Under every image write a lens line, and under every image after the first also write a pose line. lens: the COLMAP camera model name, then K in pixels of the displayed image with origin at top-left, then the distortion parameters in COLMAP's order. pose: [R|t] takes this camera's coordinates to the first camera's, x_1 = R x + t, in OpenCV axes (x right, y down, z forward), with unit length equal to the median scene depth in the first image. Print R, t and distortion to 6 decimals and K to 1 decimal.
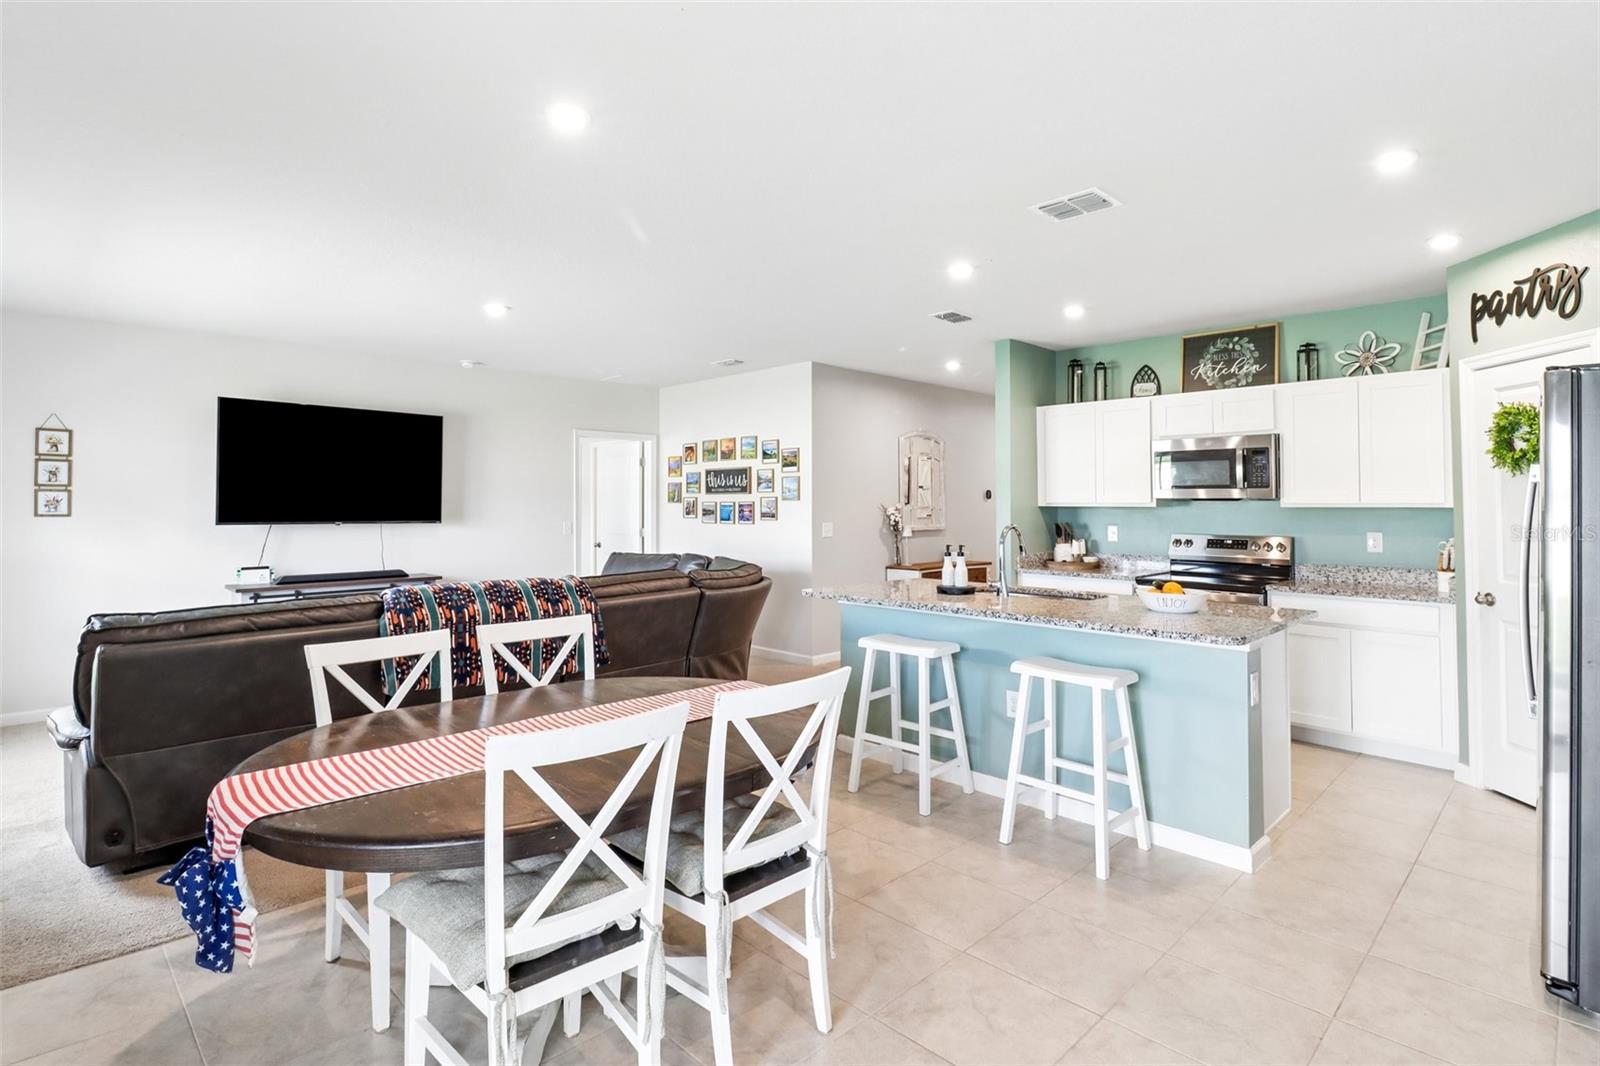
lens RADIAL K [[790.8, 0, 805.8], [0, 790.8, 494.5], [0, 0, 1]] dist [0.001650, -0.015492]
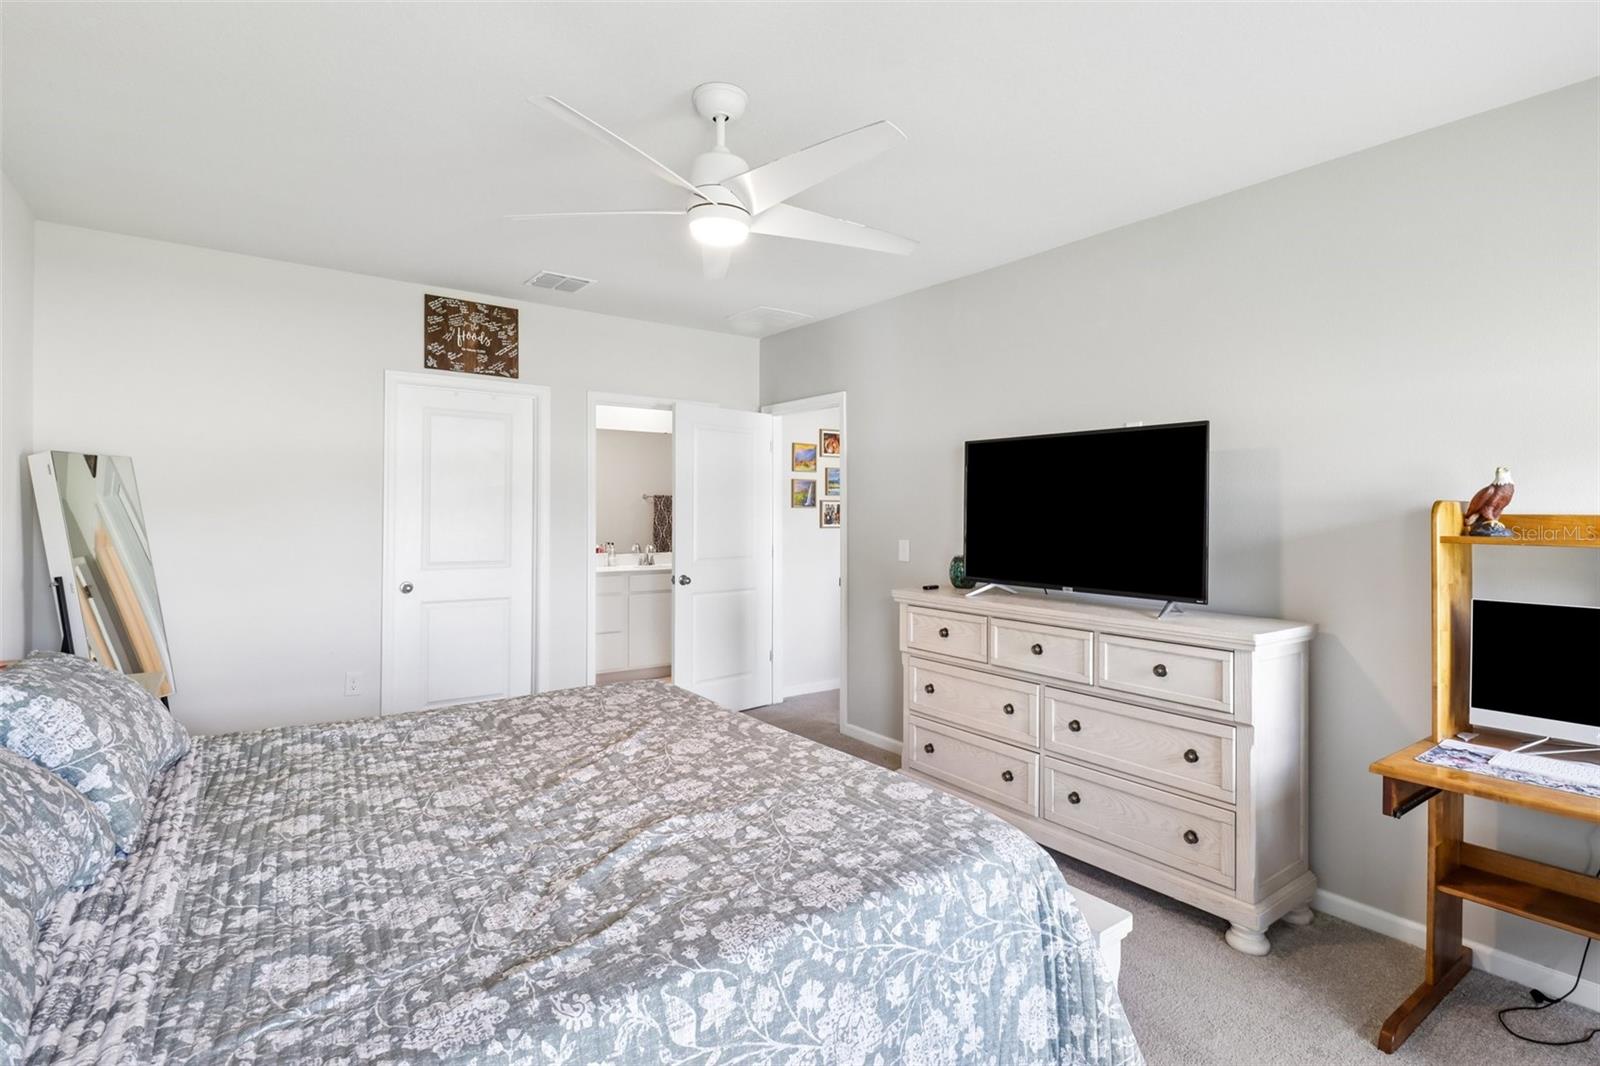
lens RADIAL K [[790.8, 0, 805.8], [0, 790.8, 494.5], [0, 0, 1]] dist [0.001650, -0.015492]
pose [[0.154497, 0.019811, 0.987795, -1.191374], [-0.016097, 0.999717, -0.017532, 0.015261], [-0.987862, -0.013192, 0.154772, 1.200998]]
